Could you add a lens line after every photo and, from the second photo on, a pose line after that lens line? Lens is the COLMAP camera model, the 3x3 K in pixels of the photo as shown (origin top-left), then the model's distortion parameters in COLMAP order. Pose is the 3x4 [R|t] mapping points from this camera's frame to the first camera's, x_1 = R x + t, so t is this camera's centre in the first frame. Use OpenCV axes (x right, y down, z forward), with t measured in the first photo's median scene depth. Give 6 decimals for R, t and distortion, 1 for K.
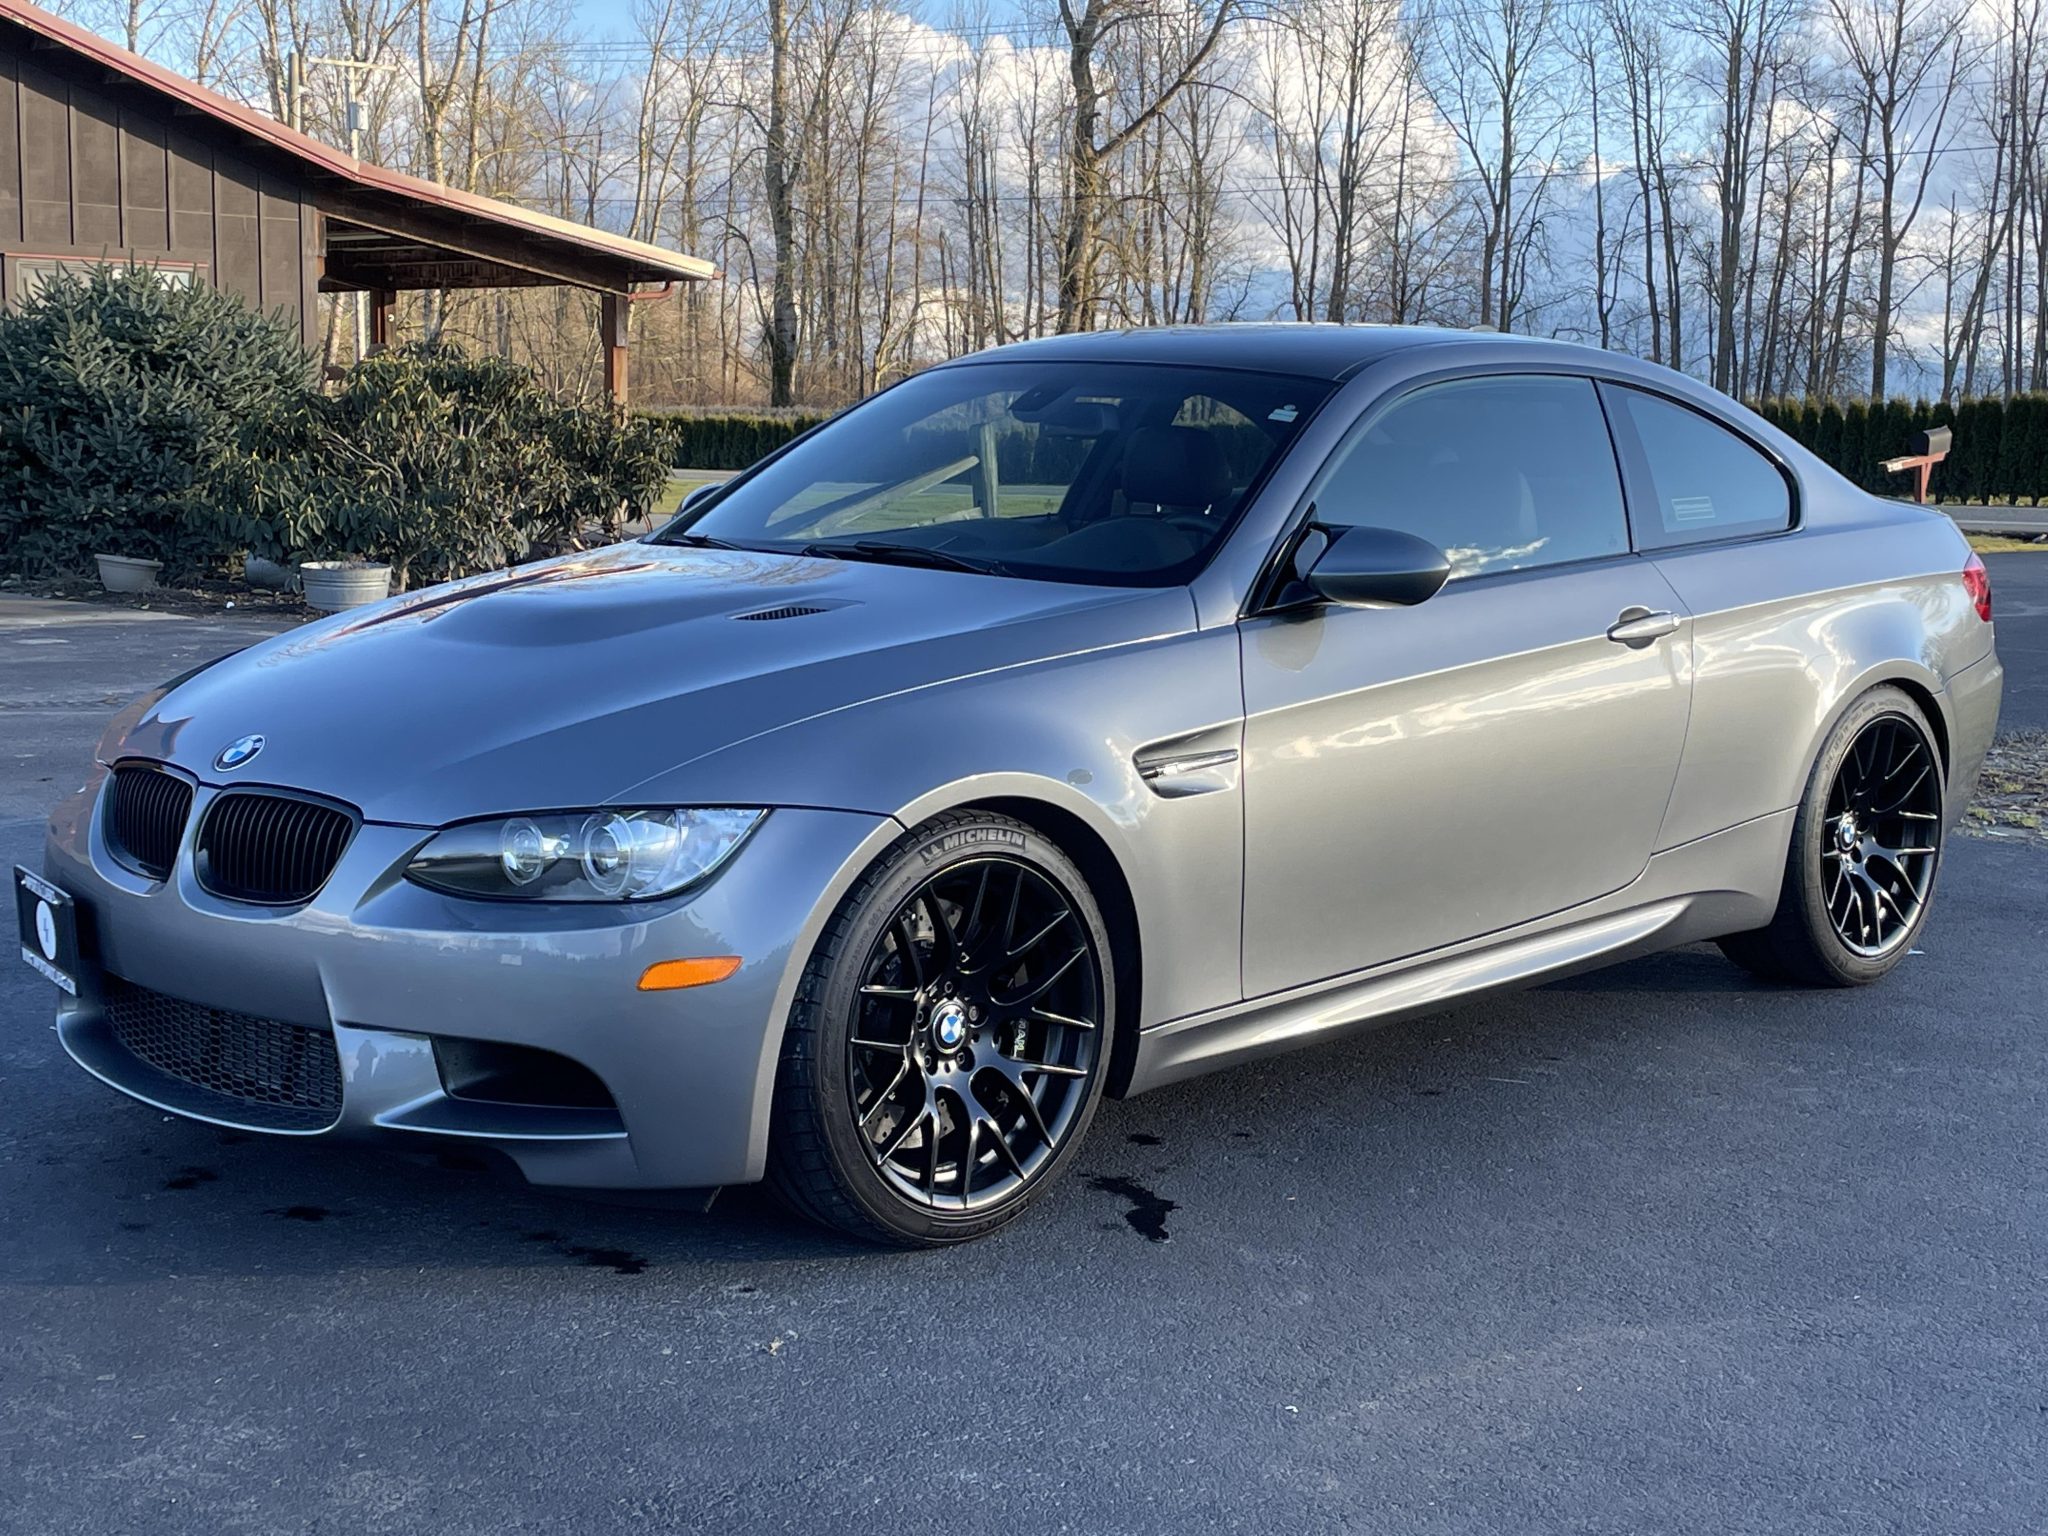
lens RADIAL K [[2944.1, 0, 1019.8], [0, 2944.1, 762.1], [0, 0, 1]] dist [0.150114, -0.332990]
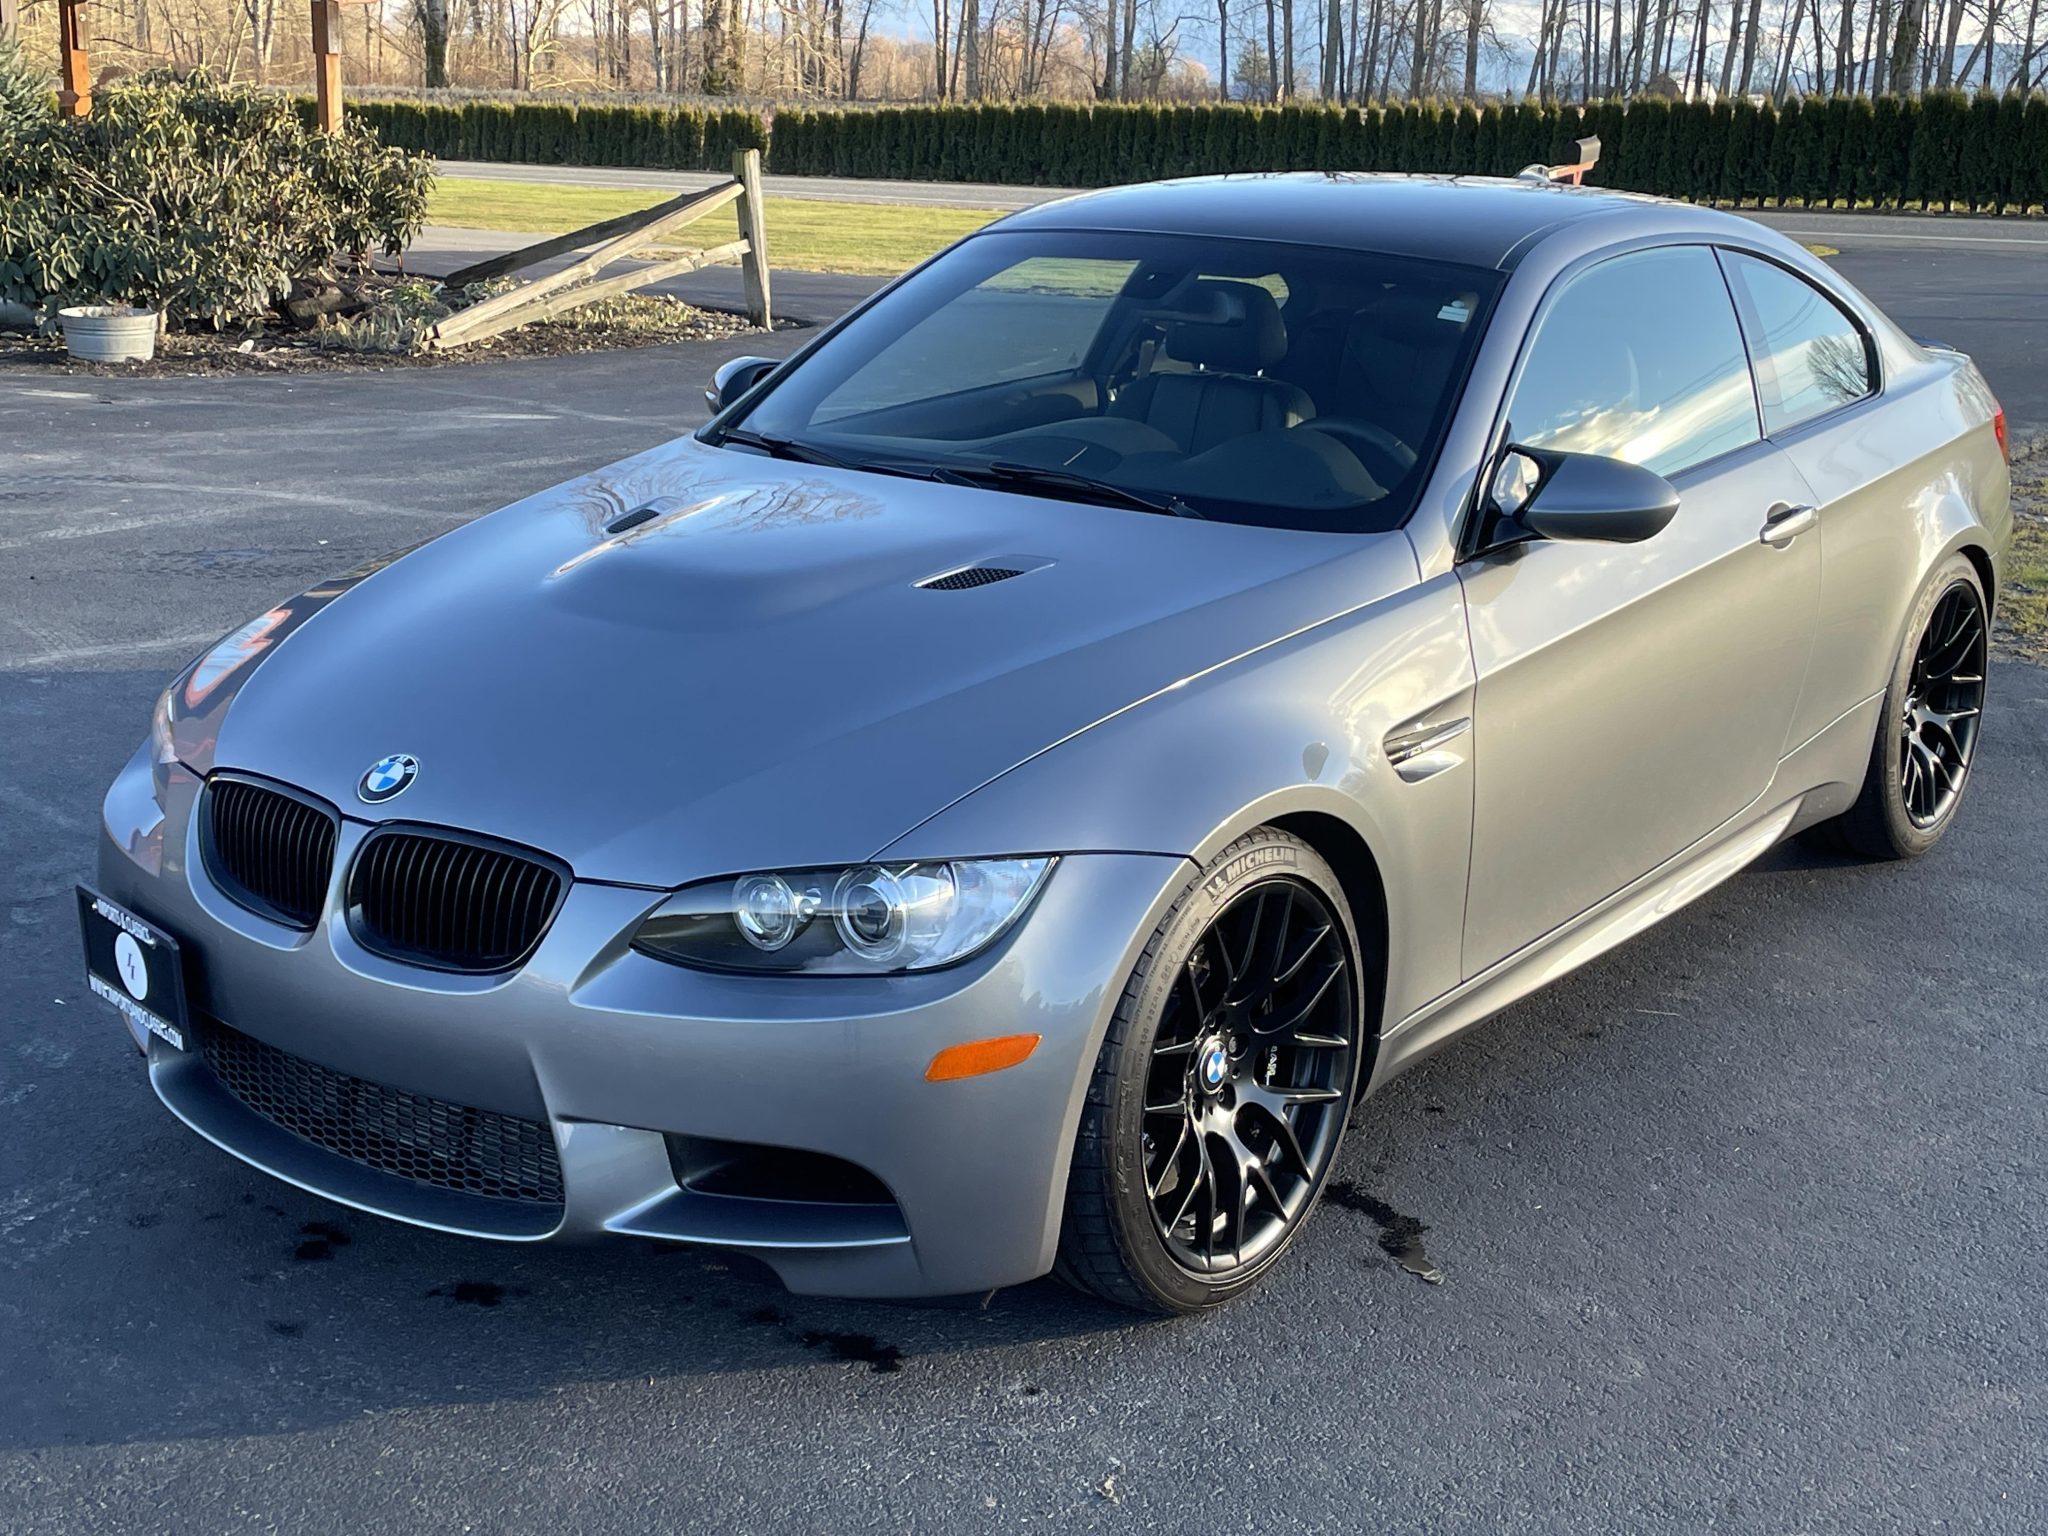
lens RADIAL K [[2727.7, 0, 1025.5], [0, 2727.7, 772.7], [0, 0, 1]] dist [0.129982, -0.223193]
pose [[0.991085, -0.026540, 0.130562, -0.049906], [0.009735, 0.991765, 0.127702, -0.027905], [-0.132876, -0.125293, 0.983181, 0.055589]]
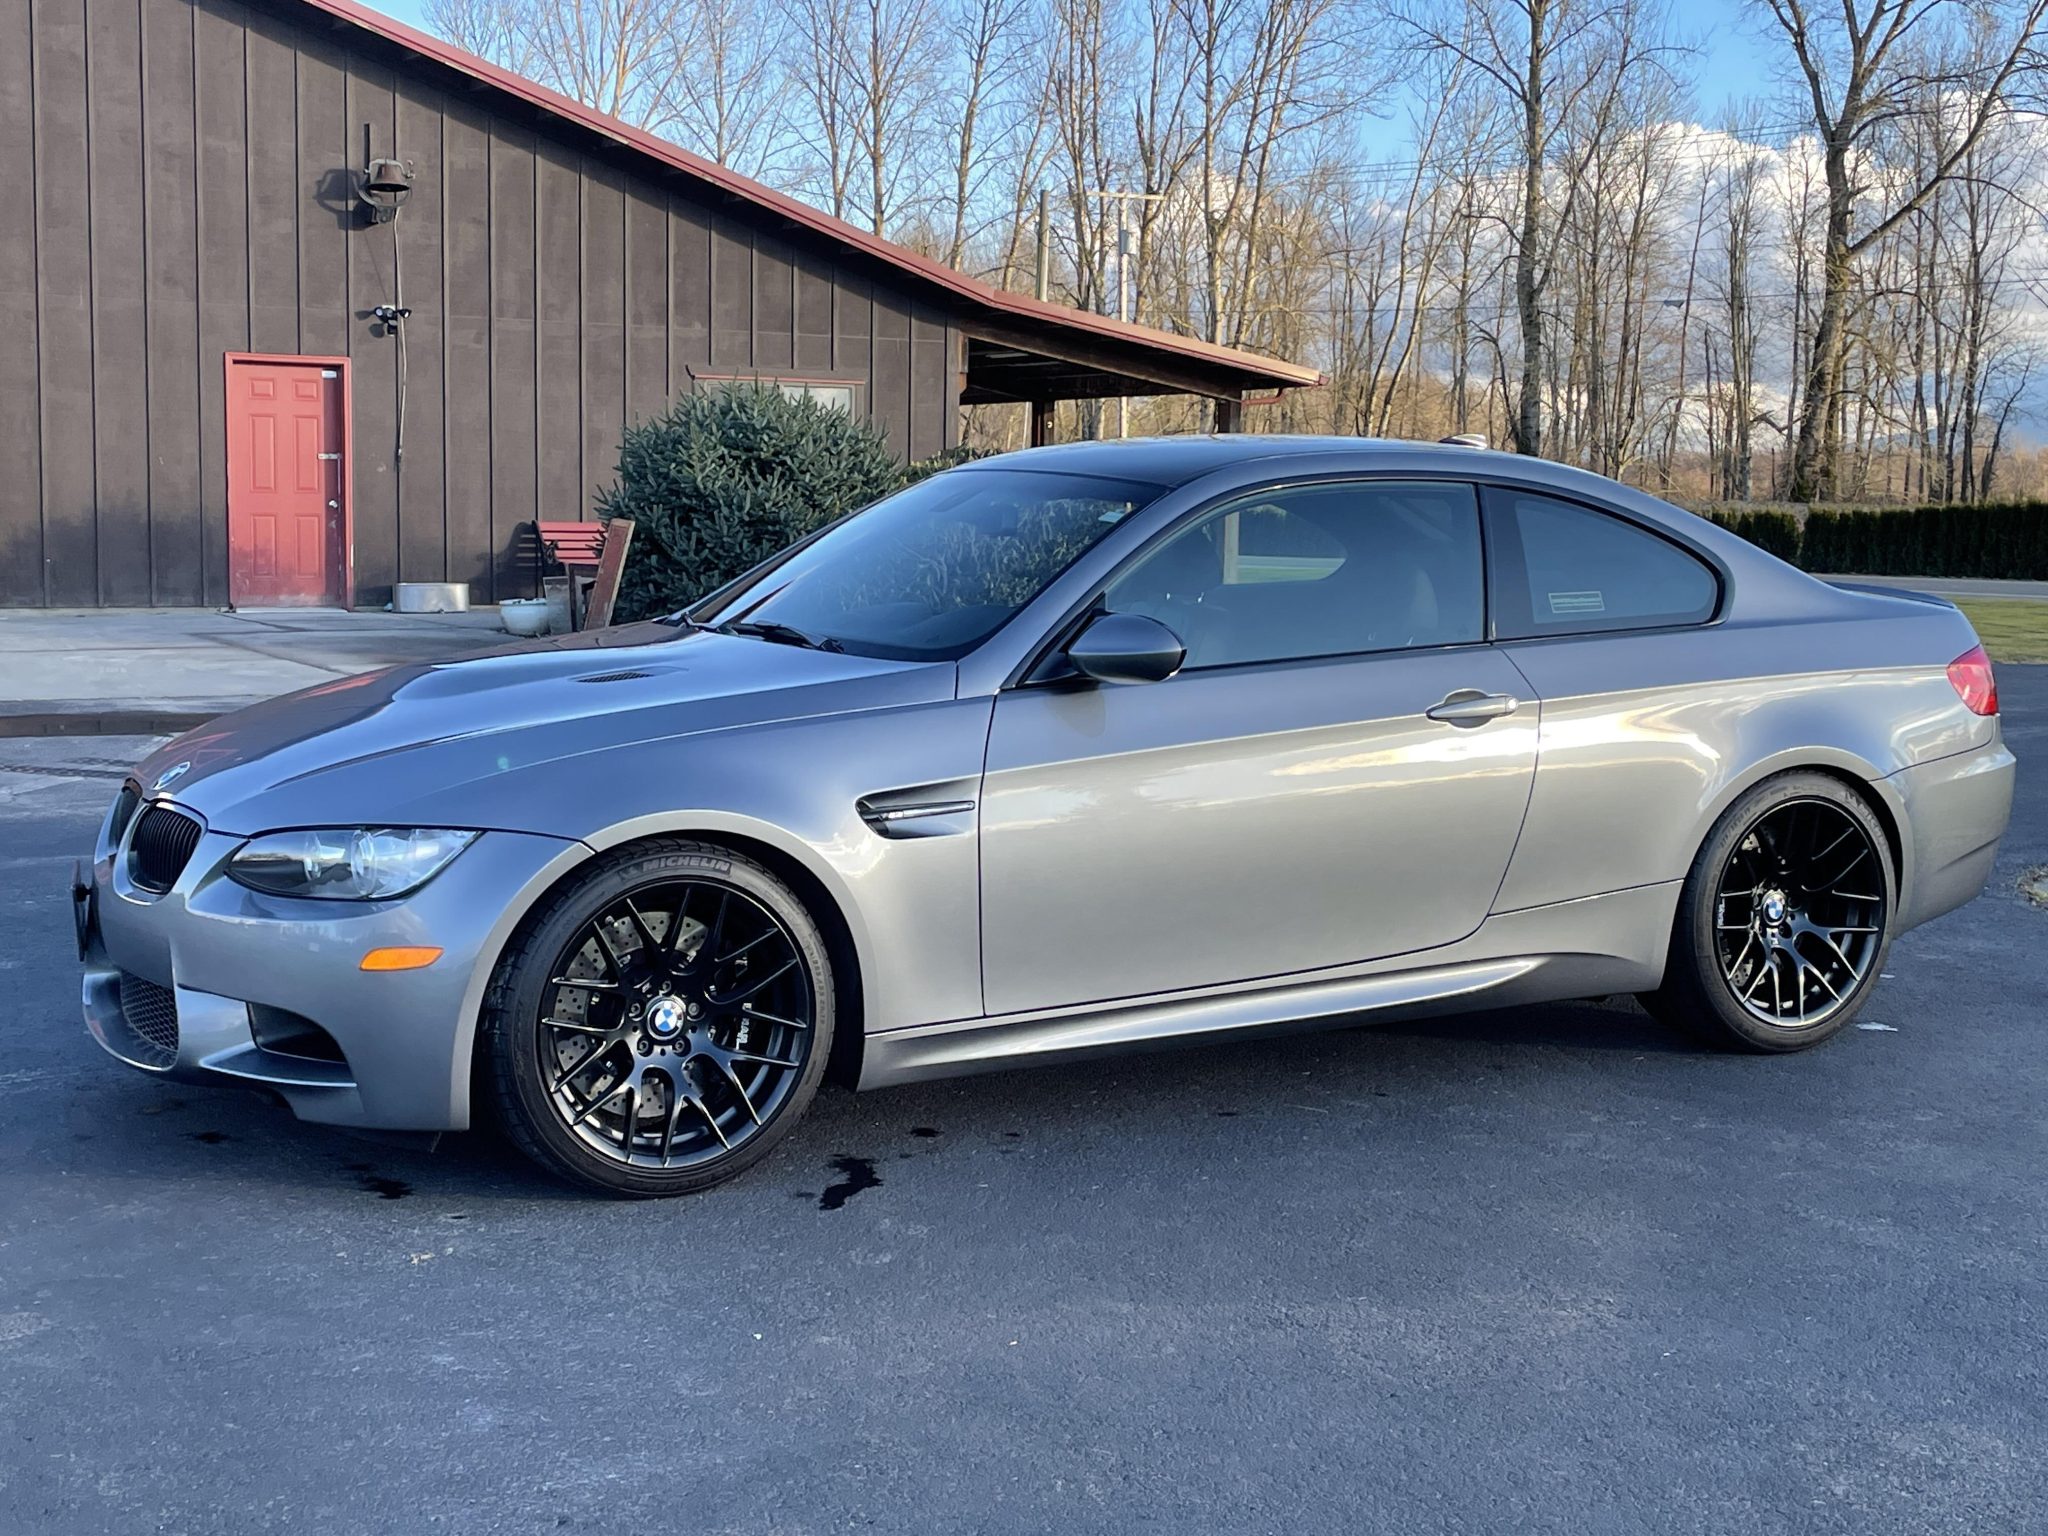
lens RADIAL K [[2765.5, 0, 951.3], [0, 2765.5, 757.6], [0, 0, 1]] dist [0.137846, -0.261743]
pose [[0.953844, 0.028478, -0.298949, 0.114783], [-0.036540, 0.999103, -0.021412, 0.000708], [0.298071, 0.031347, 0.954029, -0.015760]]
